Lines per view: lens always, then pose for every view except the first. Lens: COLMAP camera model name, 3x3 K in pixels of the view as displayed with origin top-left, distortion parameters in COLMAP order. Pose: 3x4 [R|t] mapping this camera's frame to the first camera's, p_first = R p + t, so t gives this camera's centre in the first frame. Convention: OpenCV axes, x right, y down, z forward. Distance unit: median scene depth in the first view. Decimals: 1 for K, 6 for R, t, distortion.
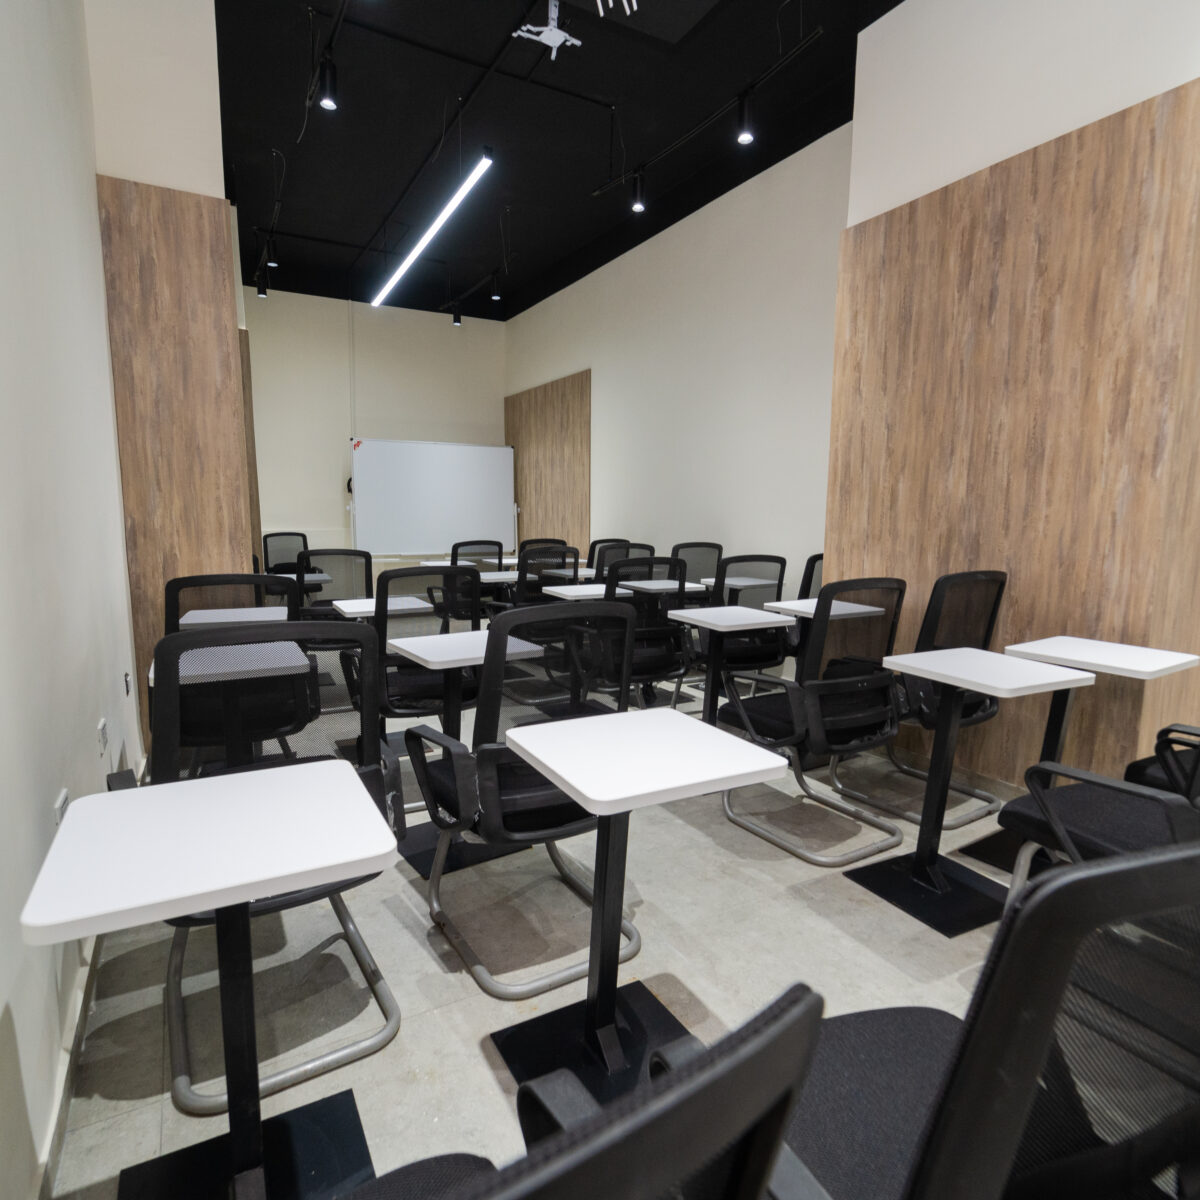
lens RADIAL K [[722.9, 0, 594.1], [0, 722.9, 605.7], [0, 0, 1]] dist [0.005872, -0.002927]
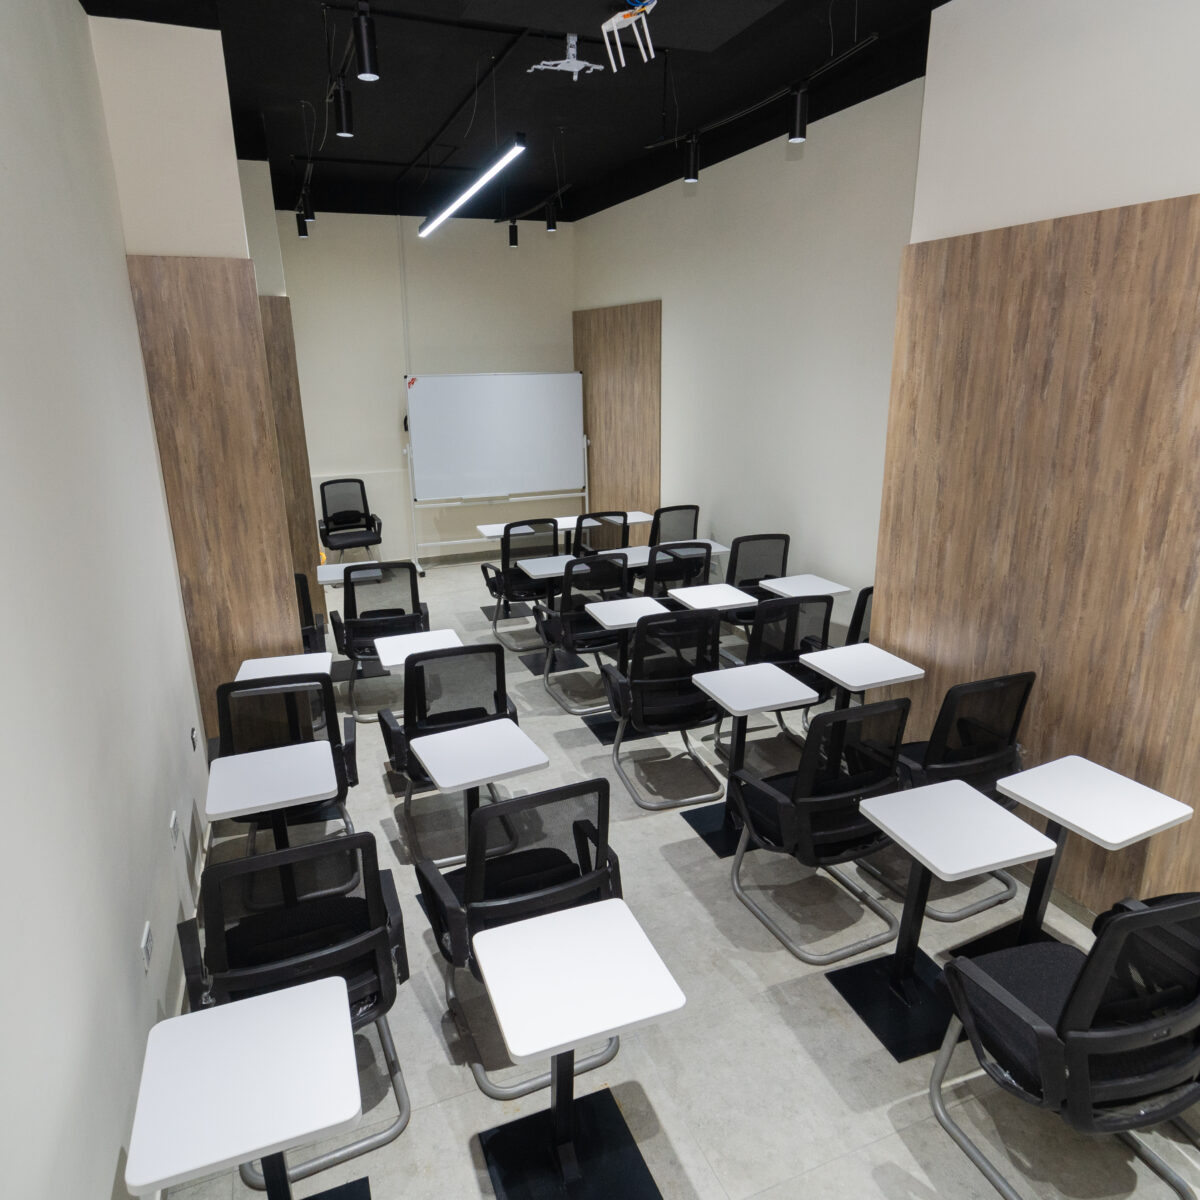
lens RADIAL K [[826.1, 0, 596.8], [0, 826.1, 597.4], [0, 0, 1]] dist [0.007344, -0.002836]
pose [[0.991794, 0.015352, -0.126924, 0.125018], [0.003948, 0.988613, 0.150430, -0.295959], [0.127788, -0.149697, 0.980439, -0.130351]]
